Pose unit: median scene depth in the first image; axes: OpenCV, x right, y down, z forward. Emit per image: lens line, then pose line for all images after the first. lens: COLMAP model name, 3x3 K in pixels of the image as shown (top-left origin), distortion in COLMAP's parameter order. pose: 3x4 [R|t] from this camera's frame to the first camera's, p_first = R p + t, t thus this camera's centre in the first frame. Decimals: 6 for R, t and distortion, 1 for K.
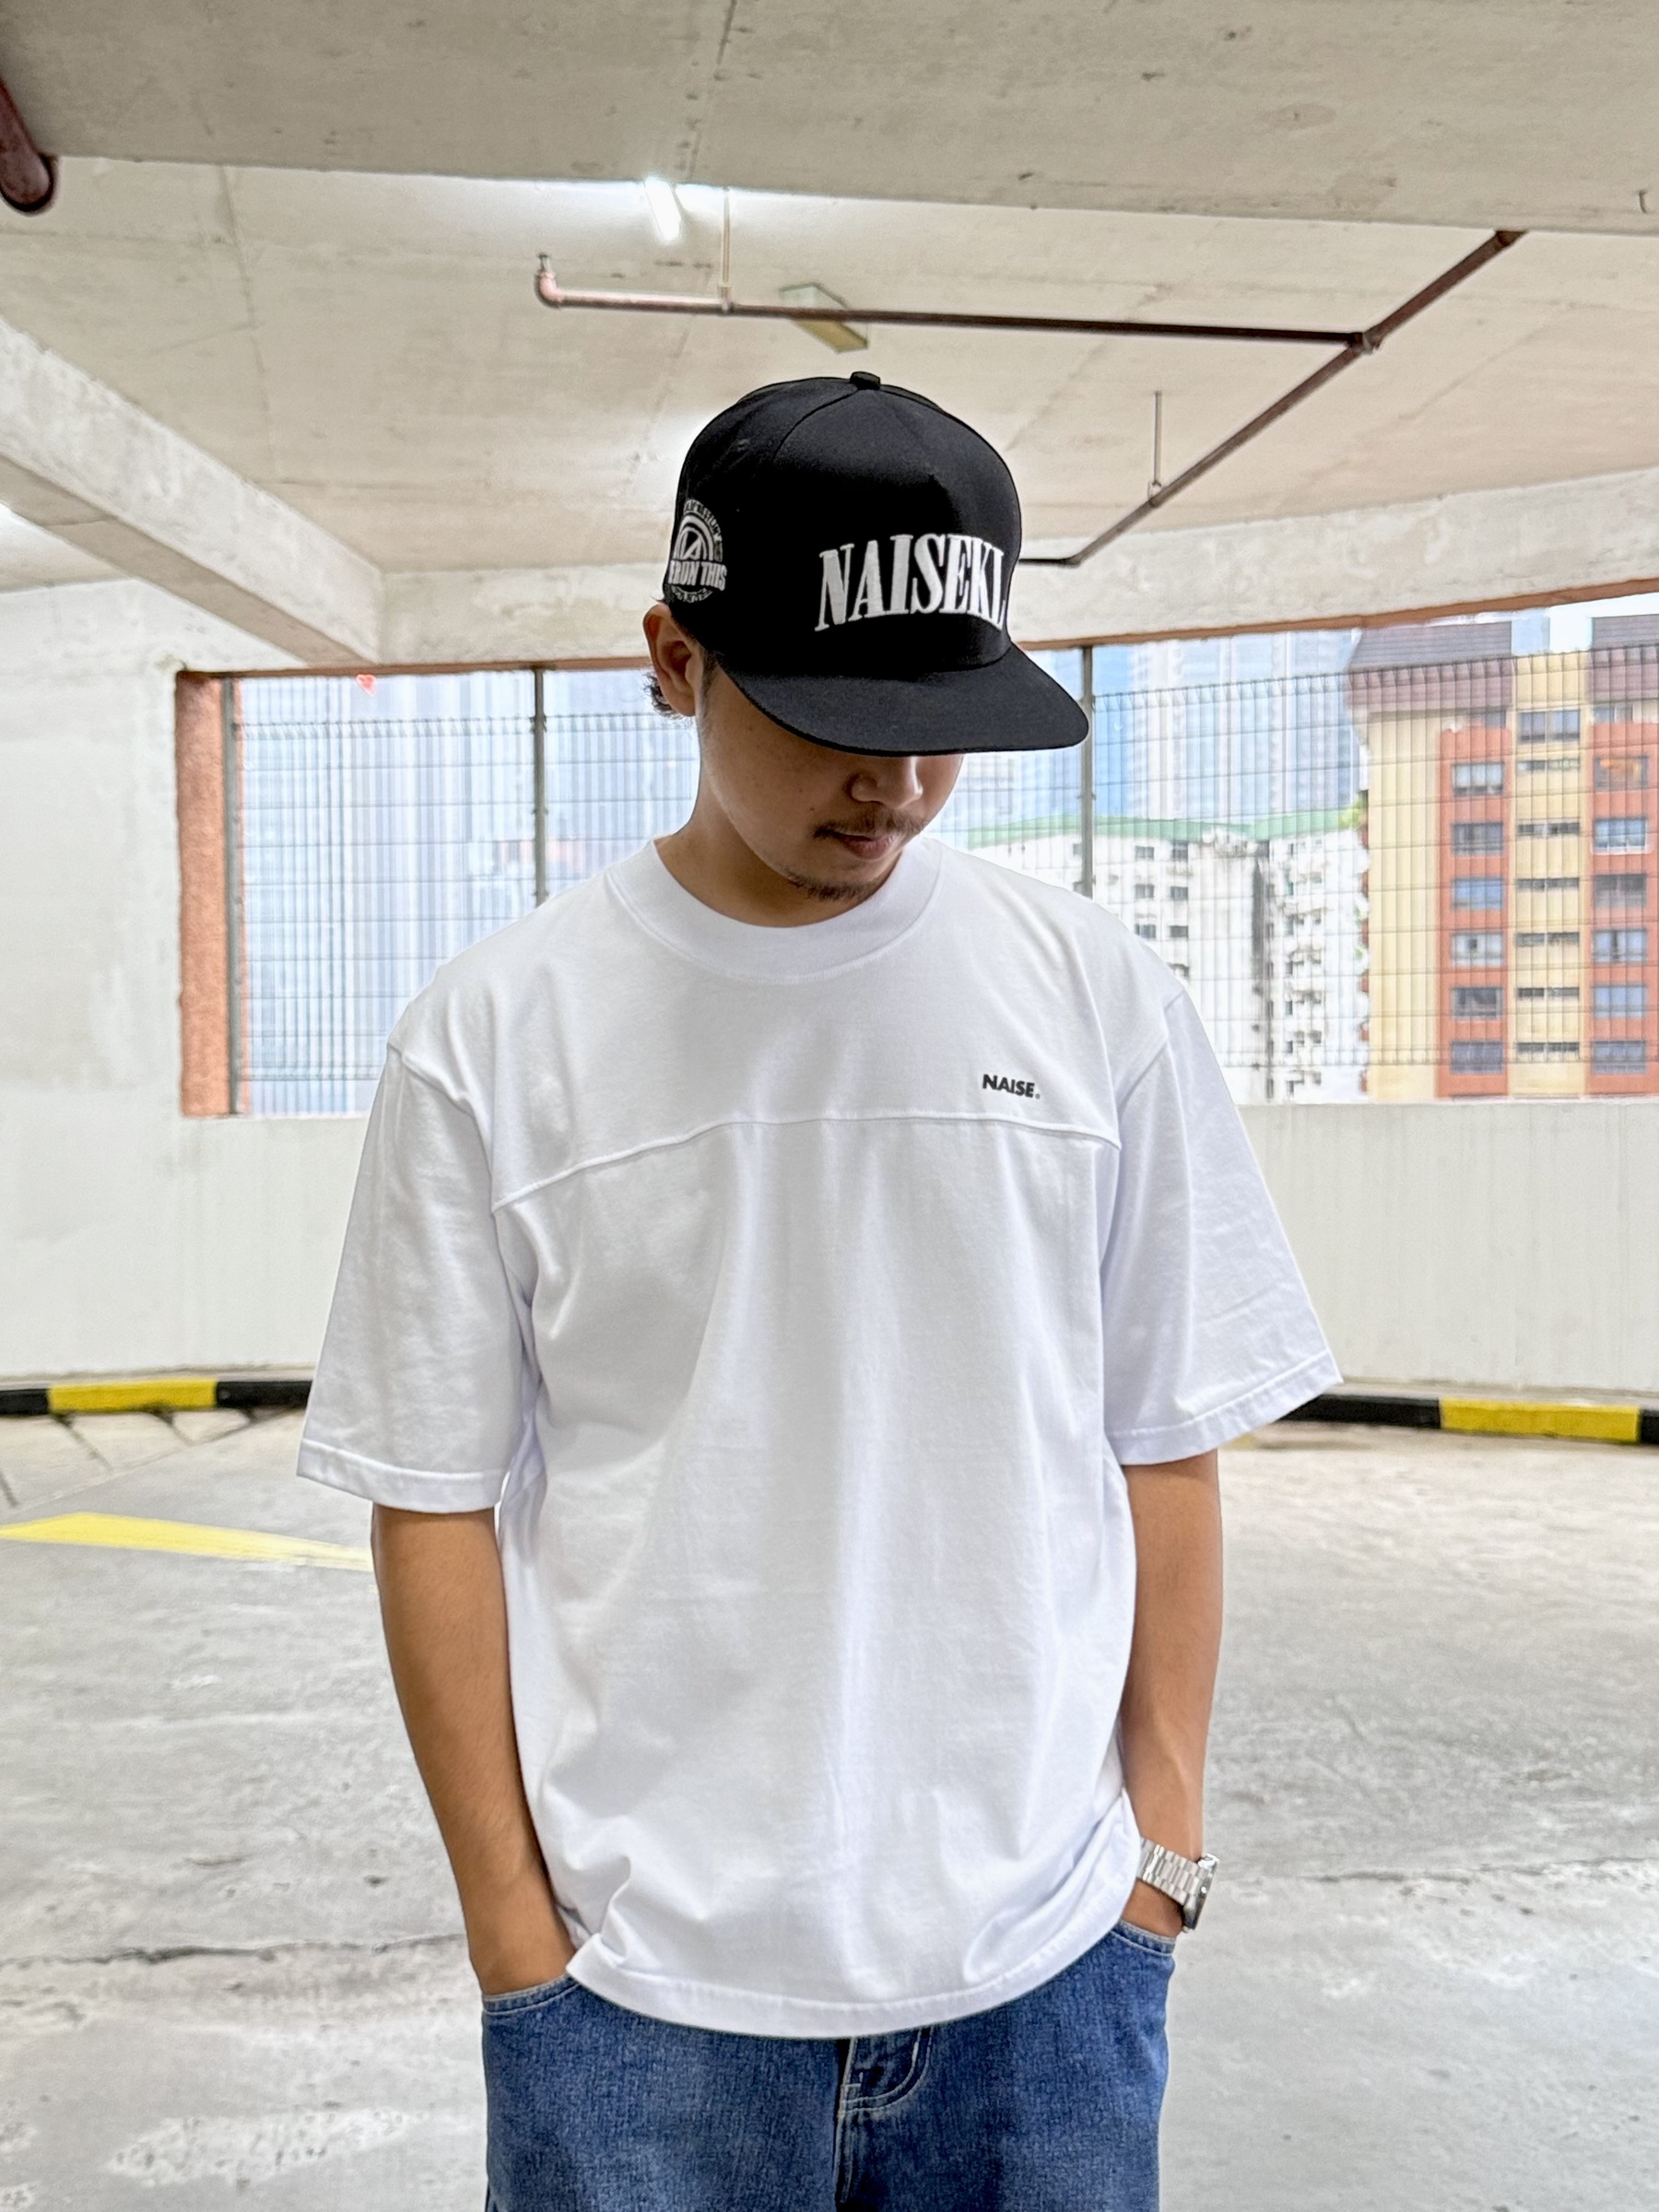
lens RADIAL K [[2451.3, 0, 817.8], [0, 2451.3, 1106.0], [0, 0, 1]] dist [0.185743, -0.472223]
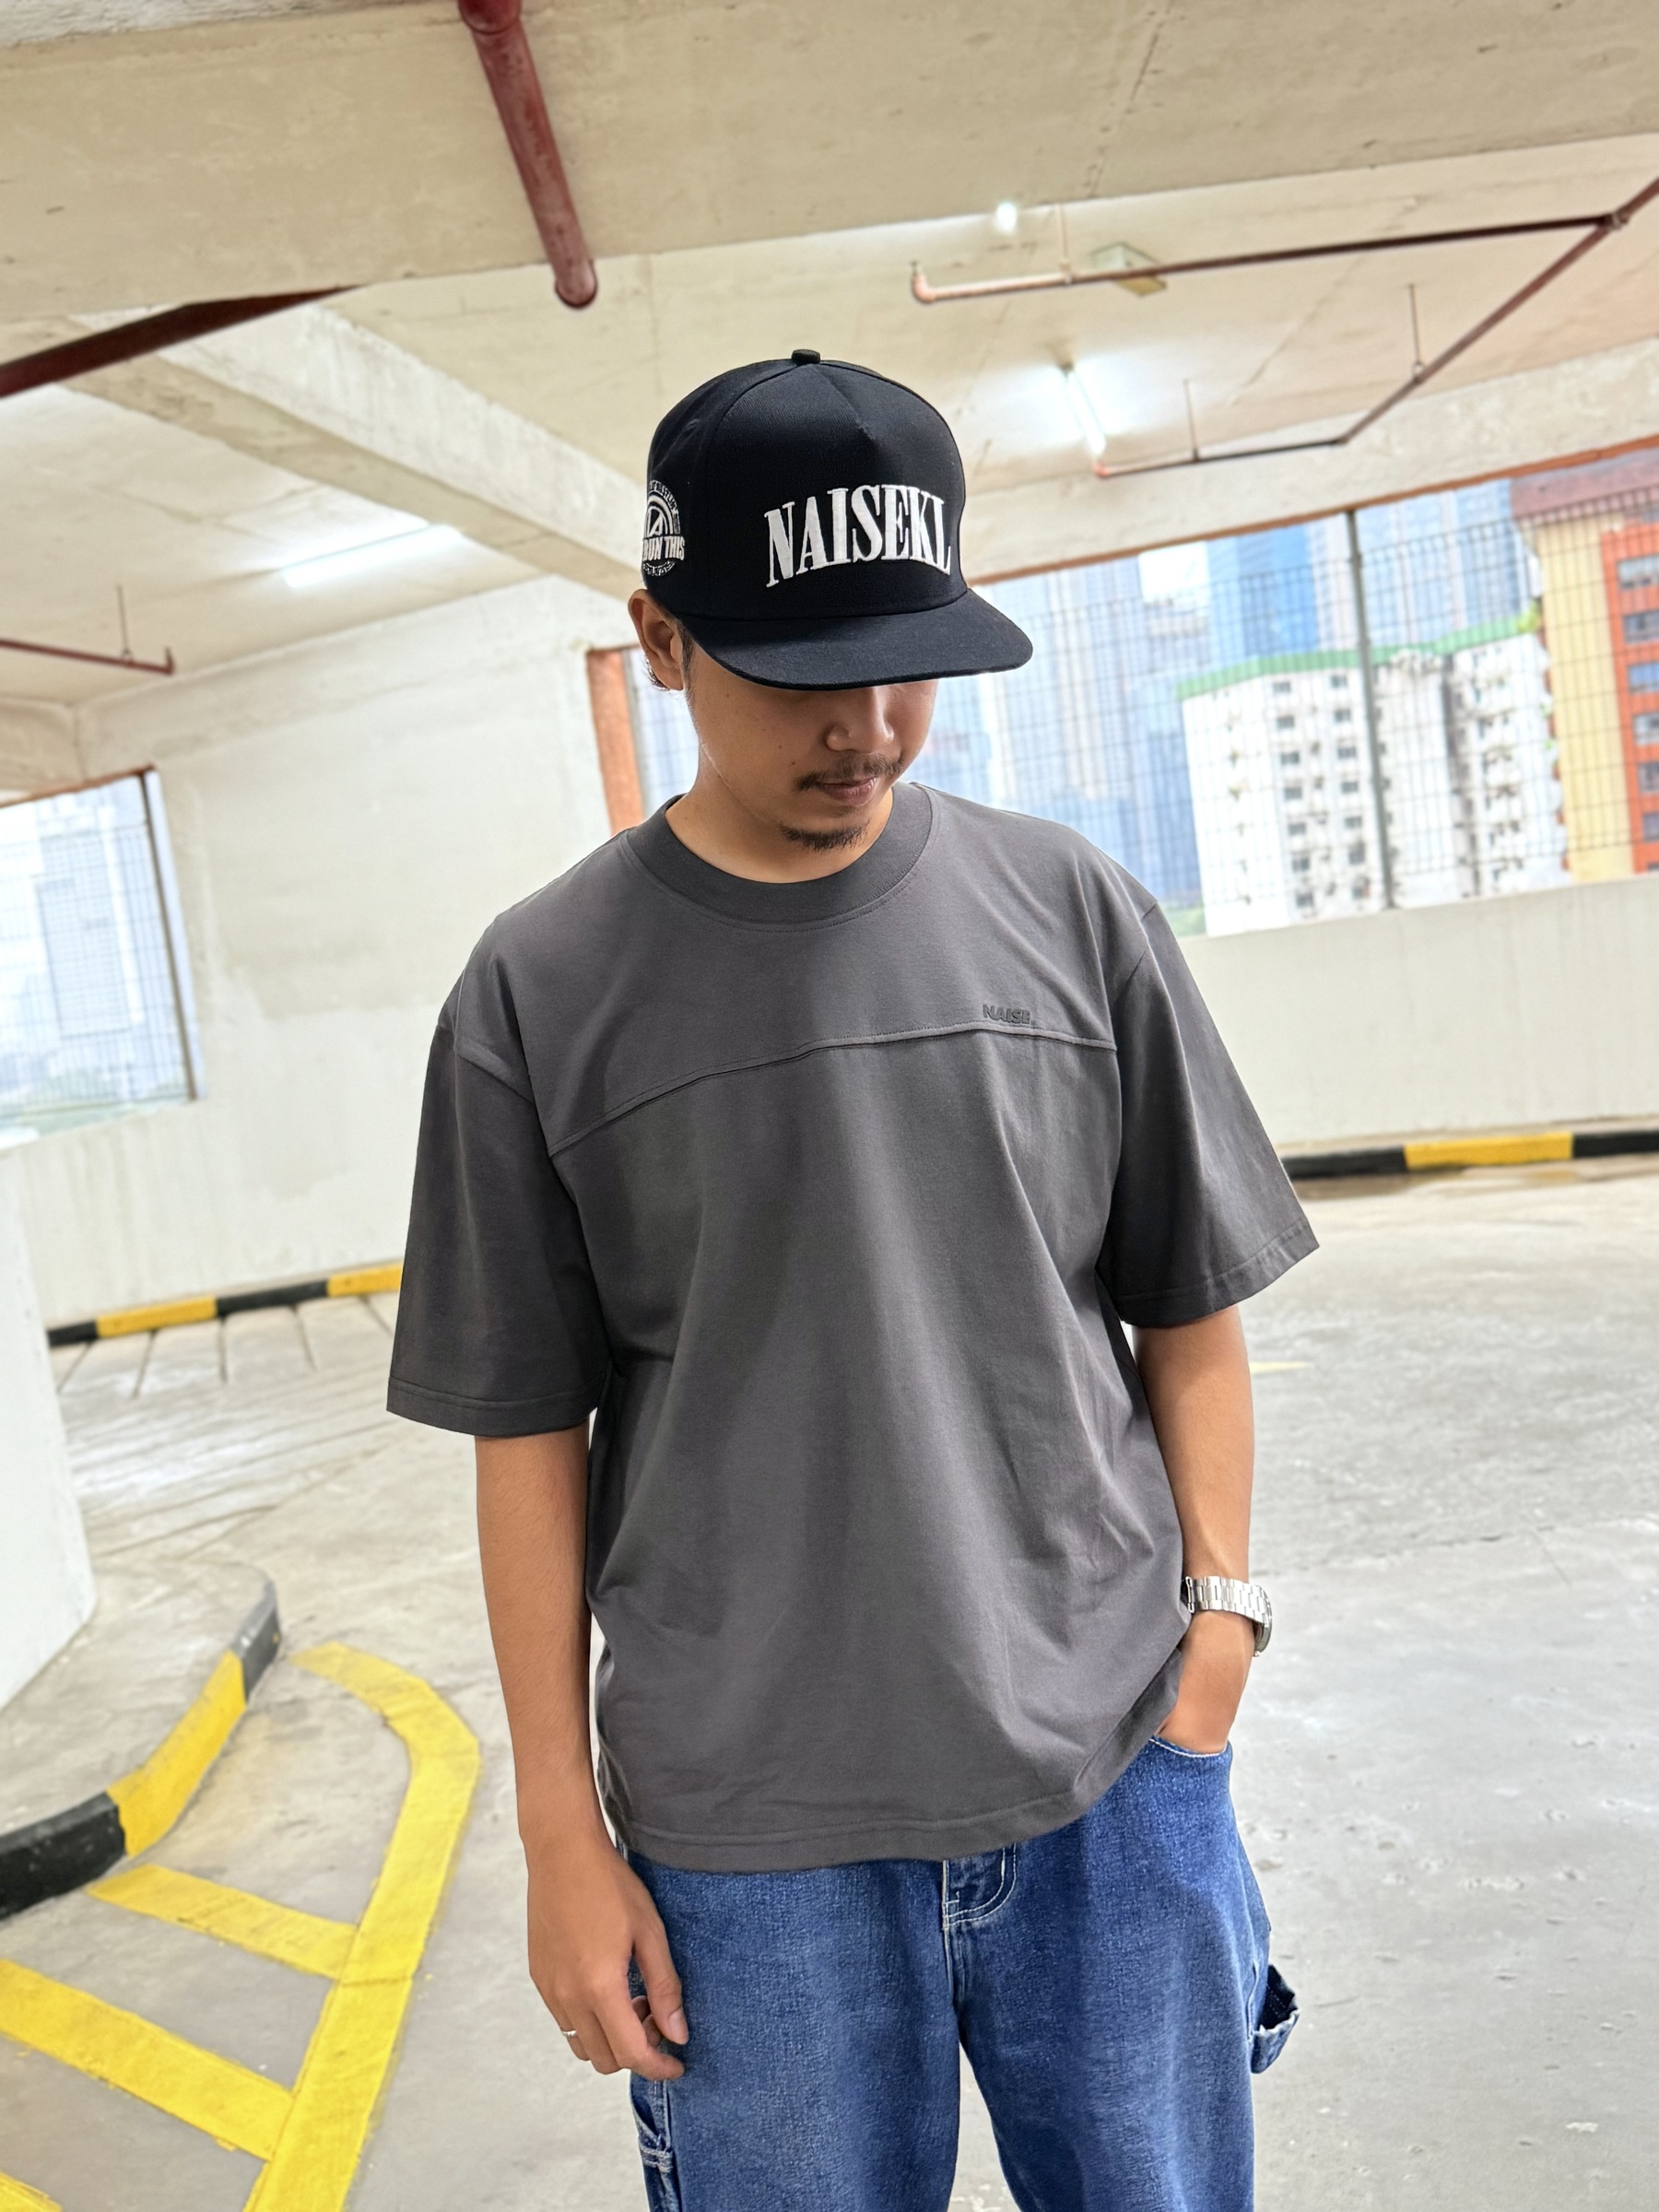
lens RADIAL K [[2130.1, 0, 814.2], [0, 2130.1, 1110.1], [0, 0, 1]] dist [0.121661, -0.277065]
pose [[0.985431, -0.115962, -0.124417, -0.068049], [0.124285, 0.990348, 0.061345, -0.003993], [0.116103, -0.075914, 0.990332, -0.066400]]
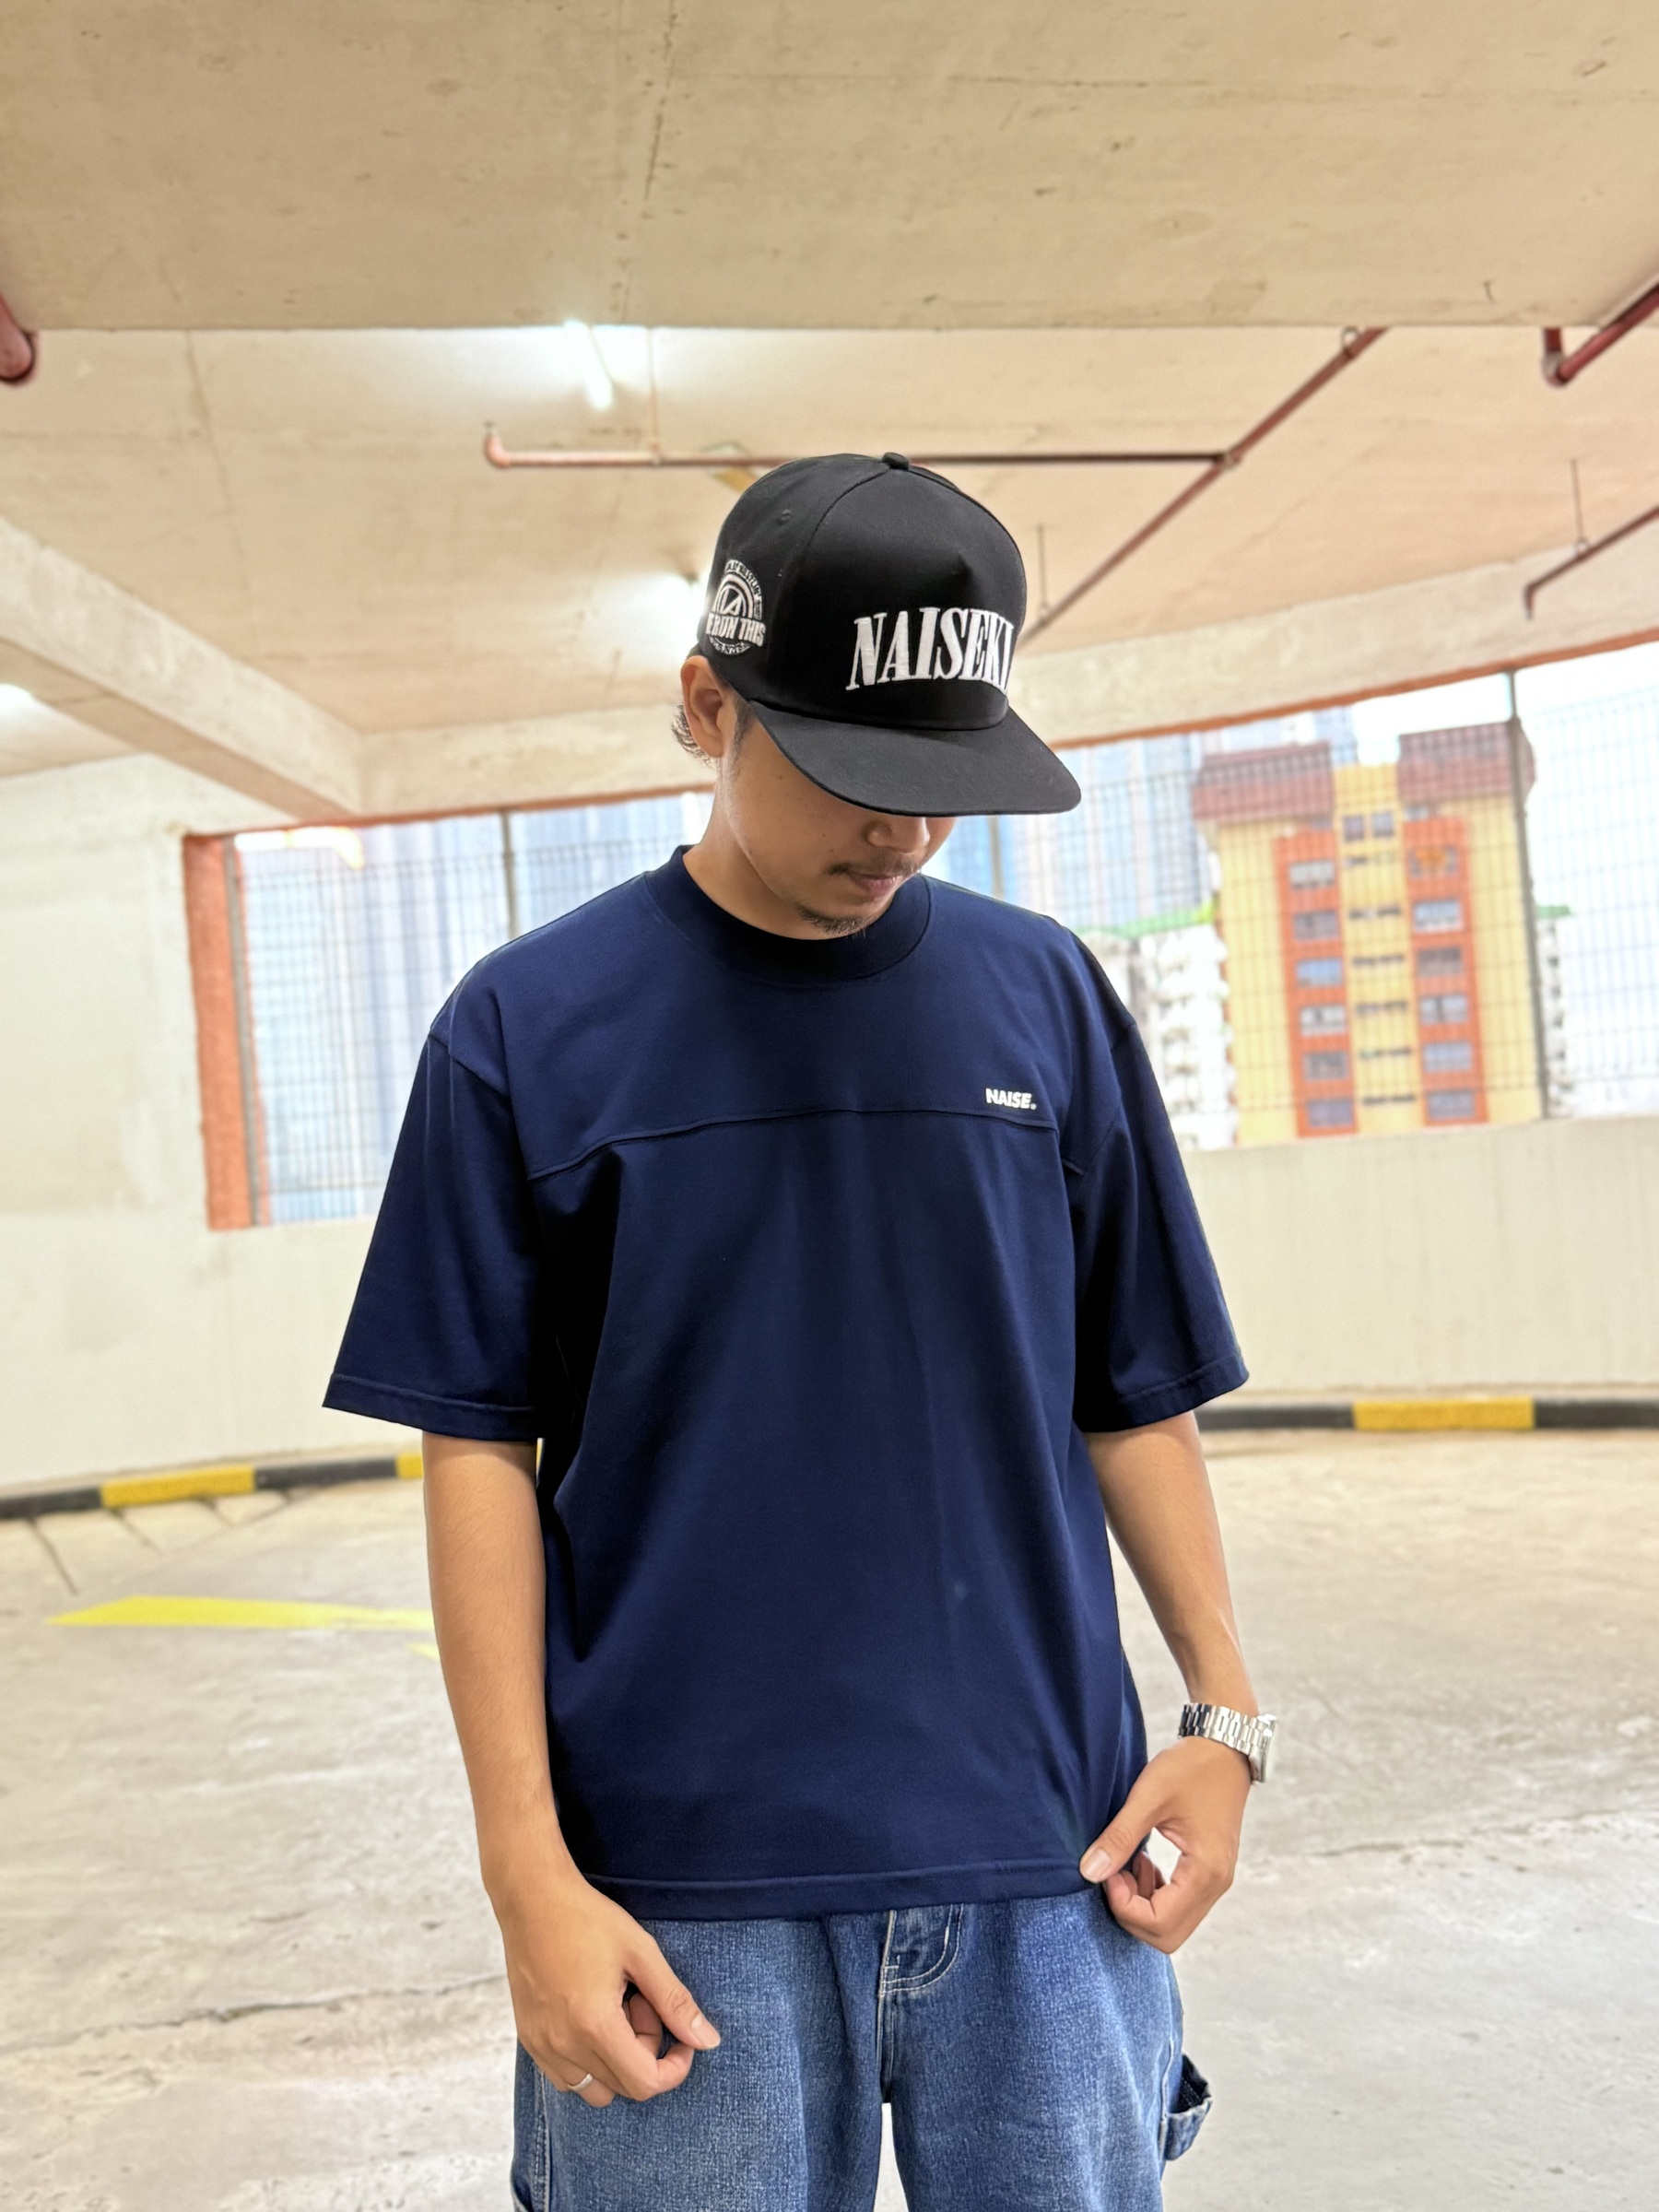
lens RADIAL K [[2130.1, 0, 814.2], [0, 2130.1, 1110.1], [0, 0, 1]] dist [0.121661, -0.277065]
pose [[0.997320, -0.068676, 0.025214, -0.009981], [0.069600, 0.996859, -0.037793, 0.008586], [-0.022539, 0.039447, 0.998967, 0.045455]]
